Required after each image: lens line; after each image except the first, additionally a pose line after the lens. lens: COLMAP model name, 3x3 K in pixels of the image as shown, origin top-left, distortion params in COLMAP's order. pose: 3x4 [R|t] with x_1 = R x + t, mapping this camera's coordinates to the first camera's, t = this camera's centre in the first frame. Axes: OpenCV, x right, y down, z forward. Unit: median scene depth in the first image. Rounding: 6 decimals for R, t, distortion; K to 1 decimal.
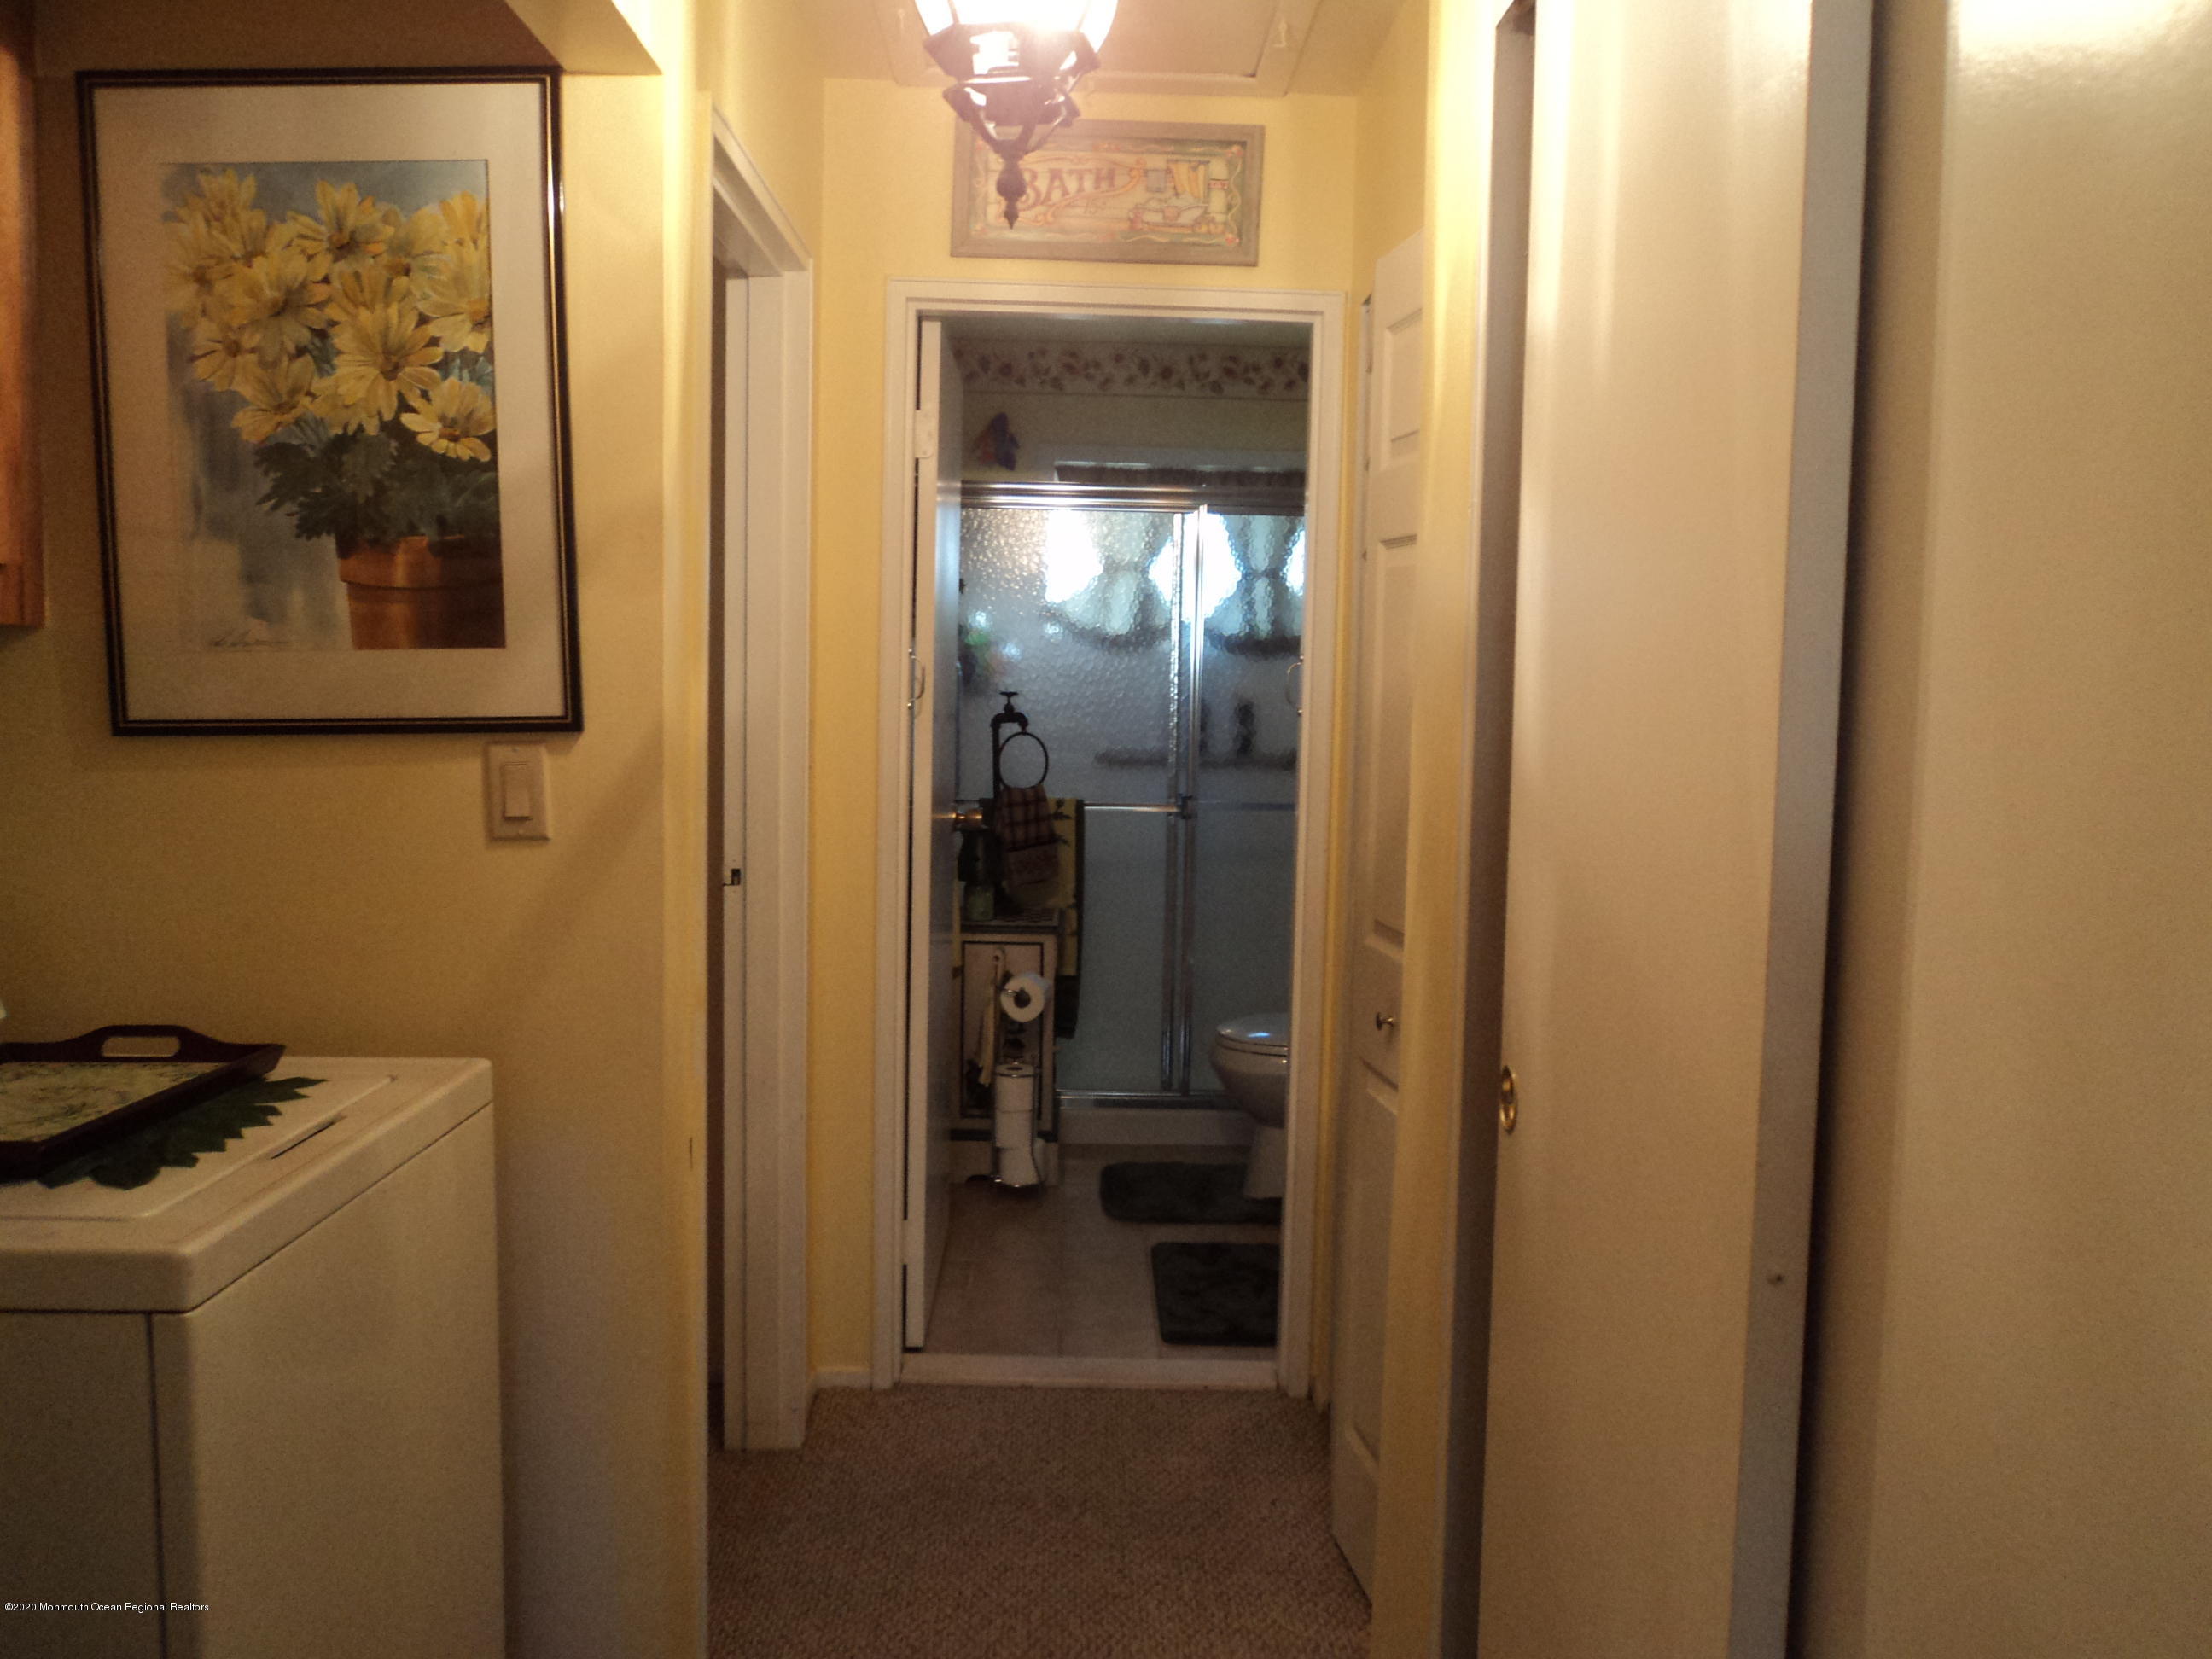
lens RADIAL K [[1757.5, 0, 1109.1], [0, 1757.5, 822.4], [0, 0, 1]] dist [-0.028128, 0.008376]
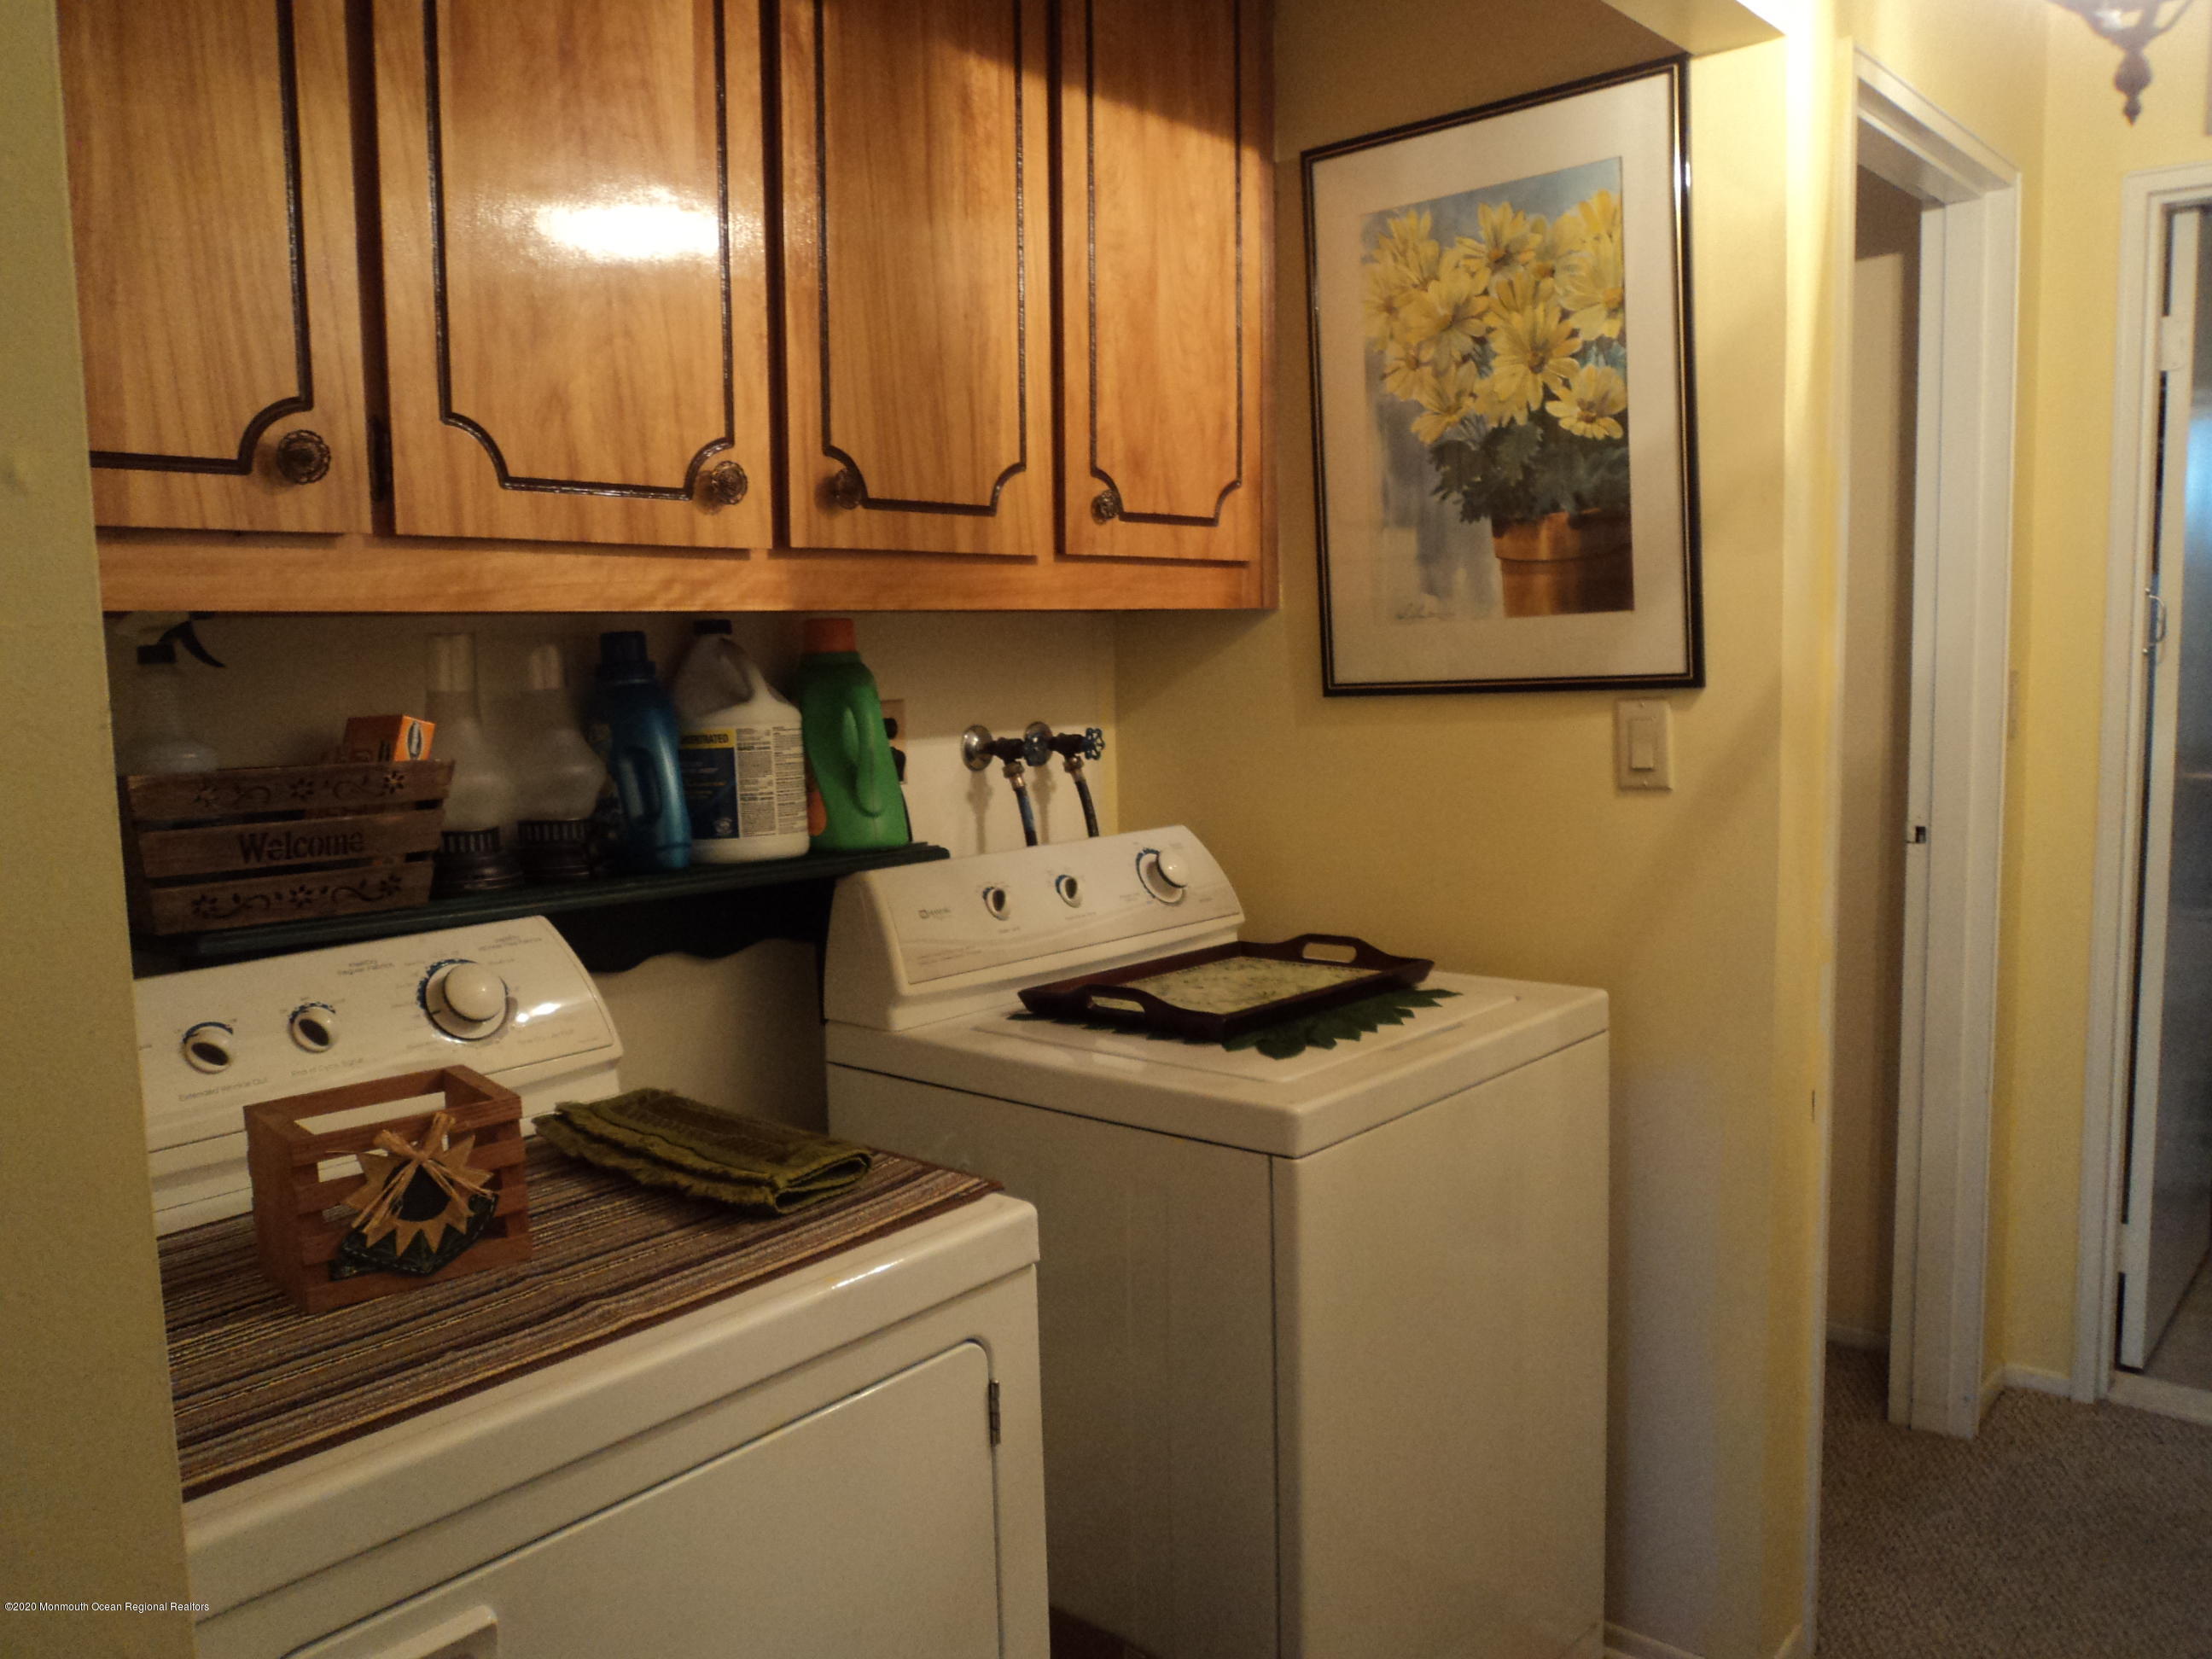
lens RADIAL K [[1757.5, 0, 1109.1], [0, 1757.5, 822.4], [0, 0, 1]] dist [-0.028128, 0.008376]
pose [[0.753814, 0.034395, -0.656186, 0.124145], [-0.017347, 0.999323, 0.032453, 0.000795], [0.656858, -0.013080, 0.753901, -0.023332]]
